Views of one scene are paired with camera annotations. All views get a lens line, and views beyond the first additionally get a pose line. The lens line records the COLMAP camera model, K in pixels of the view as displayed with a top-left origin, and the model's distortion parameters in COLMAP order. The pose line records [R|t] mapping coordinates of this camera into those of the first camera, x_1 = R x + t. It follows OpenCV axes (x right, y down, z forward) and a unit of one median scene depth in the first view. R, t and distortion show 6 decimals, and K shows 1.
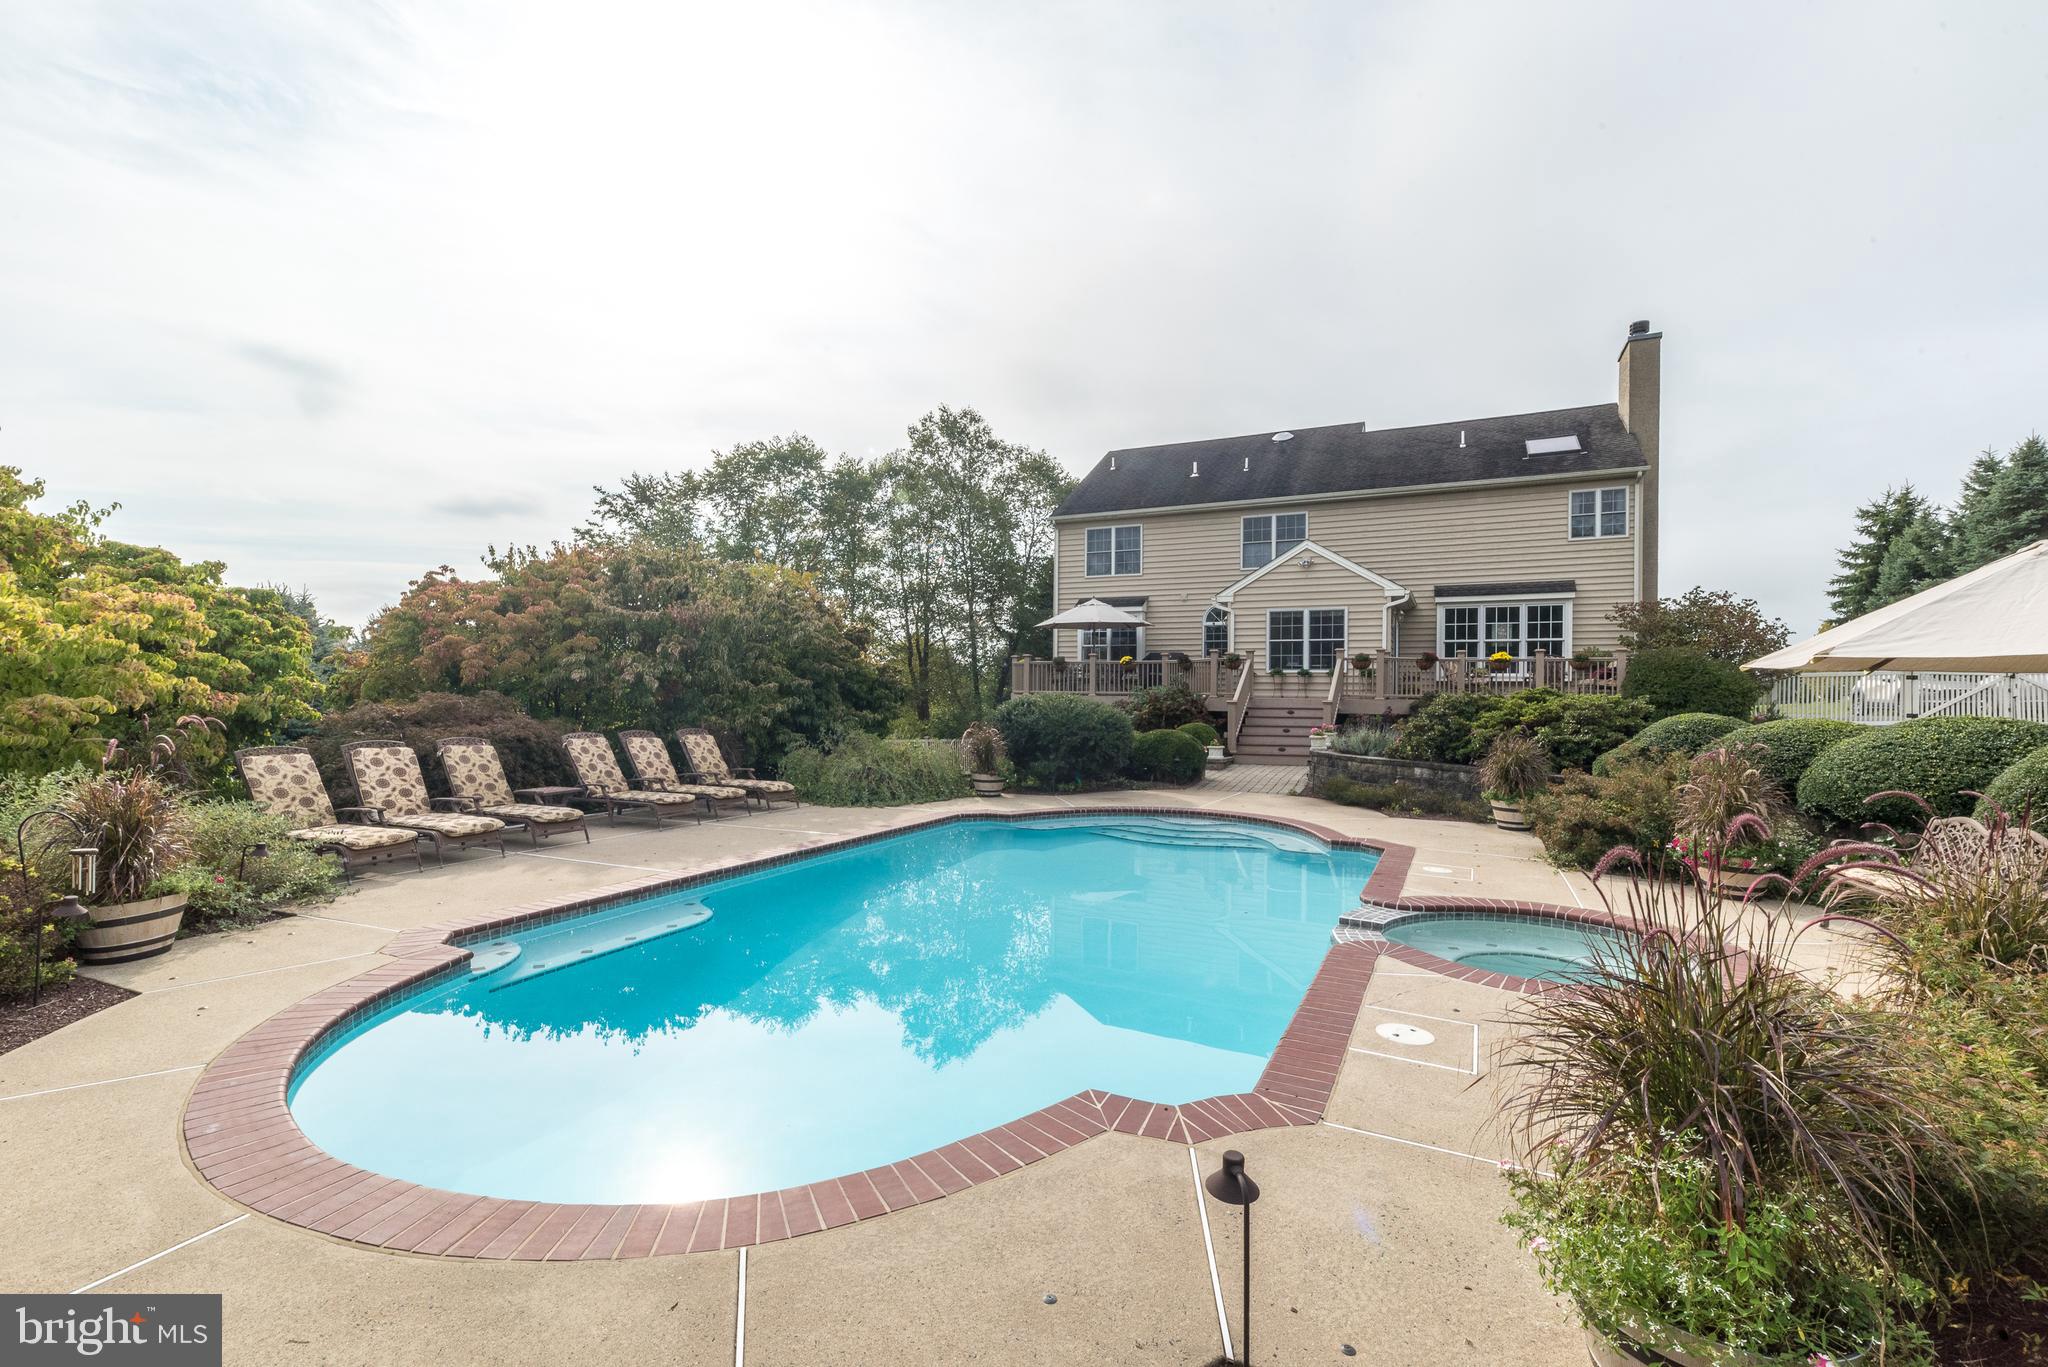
lens RADIAL K [[900.8, 0, 1021.6], [0, 900.8, 690.0], [0, 0, 1]] dist [0.007411, 0.000429]
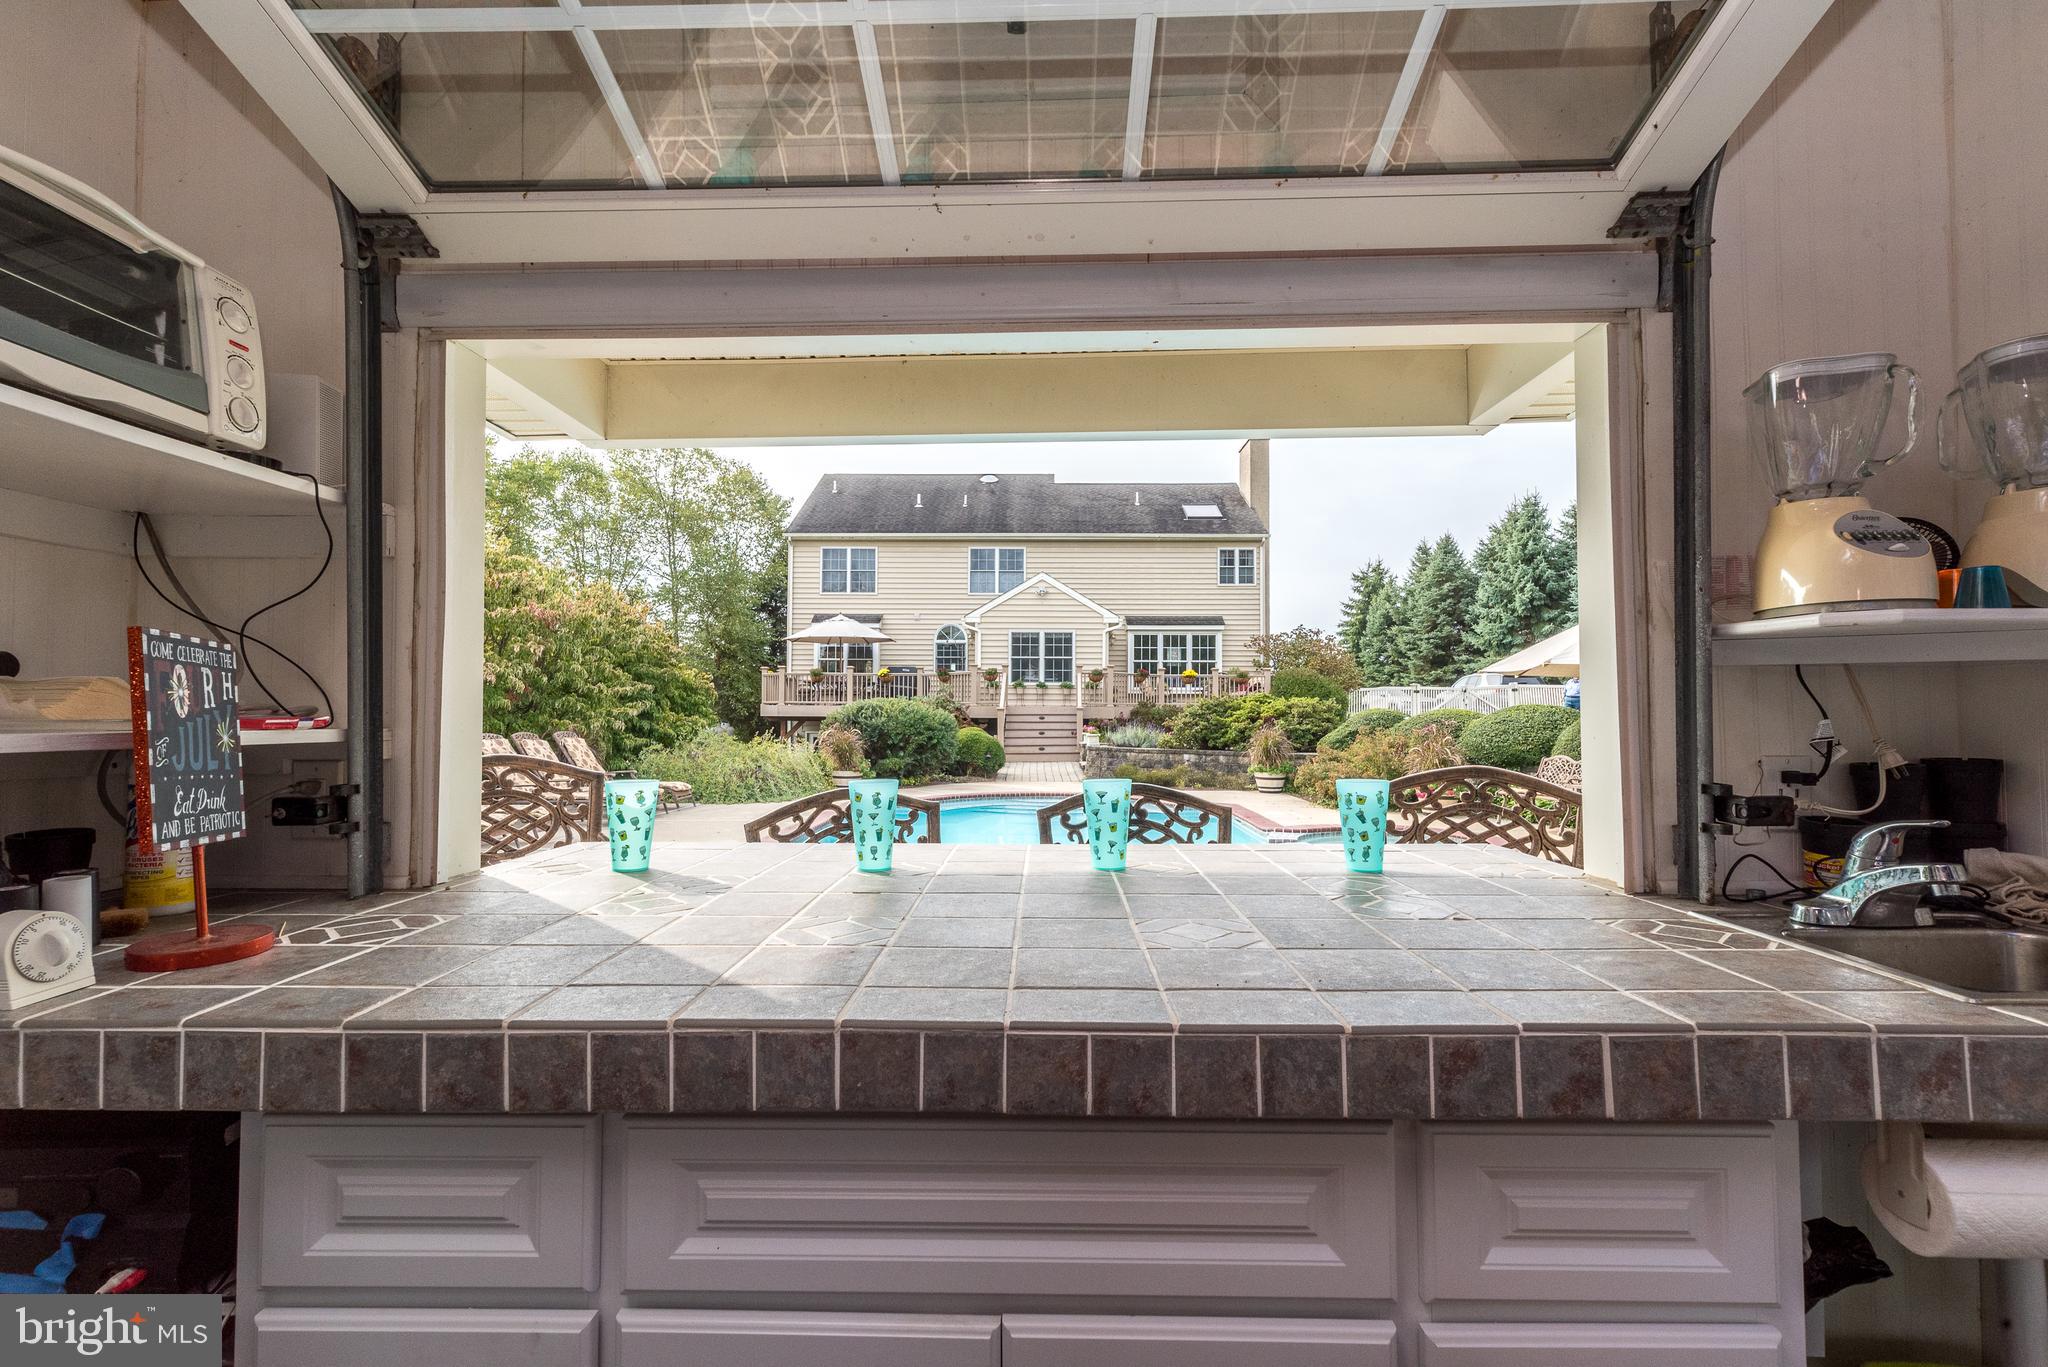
lens RADIAL K [[900.8, 0, 1021.6], [0, 900.8, 690.0], [0, 0, 1]] dist [0.007411, 0.000429]
pose [[0.905343, 0.007402, 0.424617, -0.200381], [0.002231, 0.999751, -0.022186, 0.012816], [-0.424675, 0.021033, 0.905101, -0.050667]]
